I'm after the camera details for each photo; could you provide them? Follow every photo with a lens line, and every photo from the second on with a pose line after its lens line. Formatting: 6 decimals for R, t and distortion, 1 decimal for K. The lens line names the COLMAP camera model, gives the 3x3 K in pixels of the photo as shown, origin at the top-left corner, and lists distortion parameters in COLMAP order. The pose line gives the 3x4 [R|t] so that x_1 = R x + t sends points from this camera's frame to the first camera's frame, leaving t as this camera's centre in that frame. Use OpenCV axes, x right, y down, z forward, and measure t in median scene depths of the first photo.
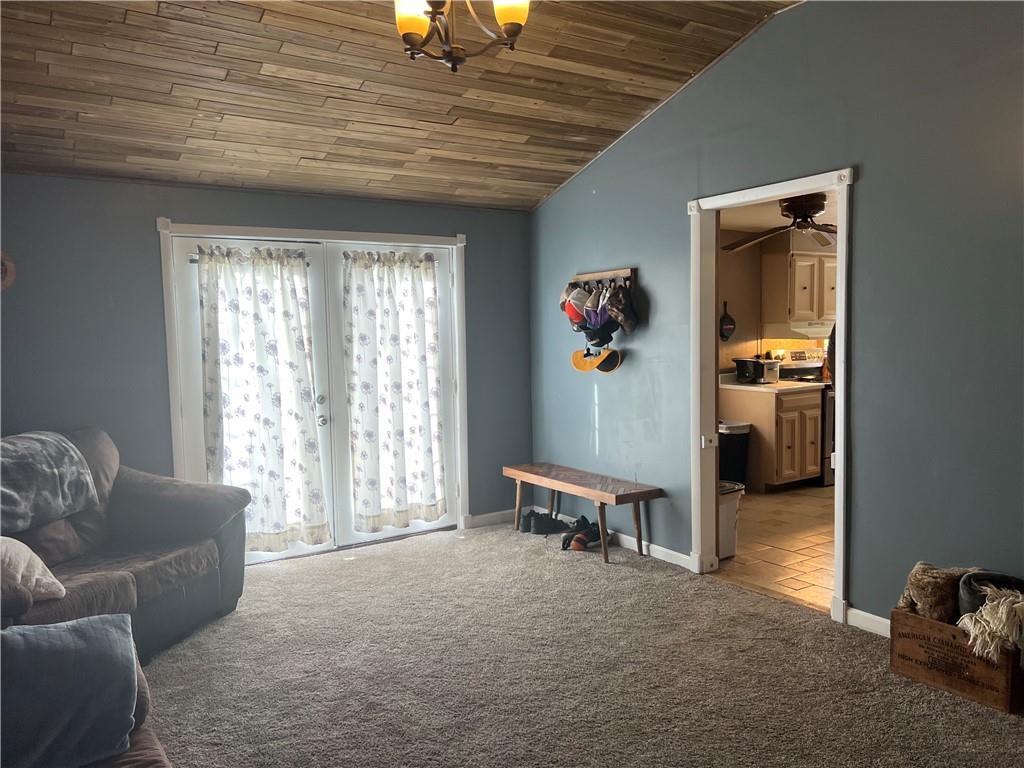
lens RADIAL K [[764.0, 0, 512.0], [0, 764.0, 384.0], [0, 0, 1]] dist [0.013981, 0.000282]
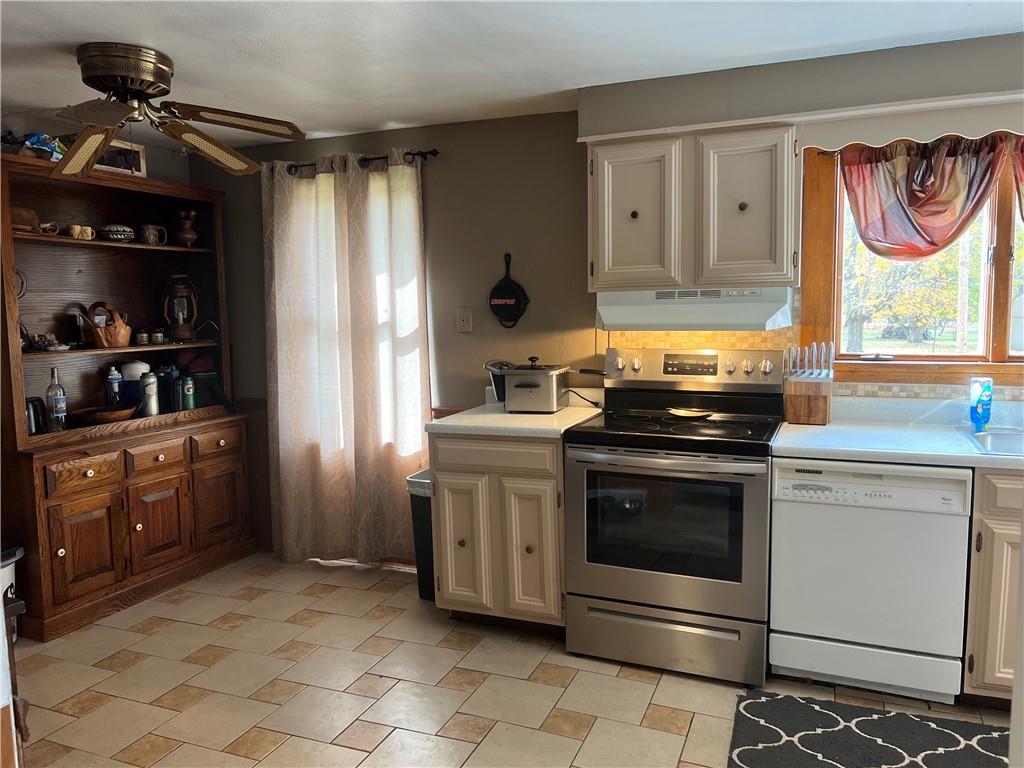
lens RADIAL K [[767.7, 0, 510.9], [0, 767.7, 391.8], [0, 0, 1]] dist [0.041393, 0.000457]
pose [[0.569641, 0.099747, -0.815818, 0.733743], [-0.051157, 0.994987, 0.085933, -0.057694], [0.820300, -0.007216, 0.571888, 0.689557]]
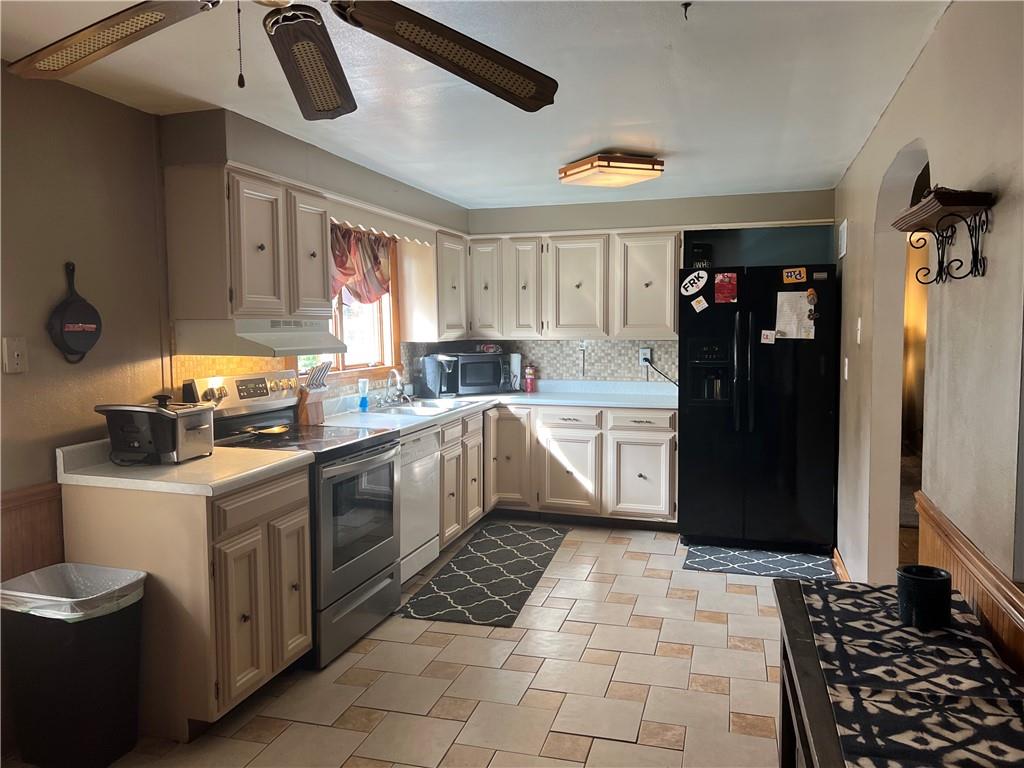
lens RADIAL K [[764.0, 0, 512.0], [0, 764.0, 384.0], [0, 0, 1]] dist [0.013981, 0.000282]
pose [[0.759849, -0.036507, 0.649074, 0.192324], [0.034940, 0.999272, 0.015300, -0.043282], [-0.649160, 0.011053, 0.760571, 0.547393]]
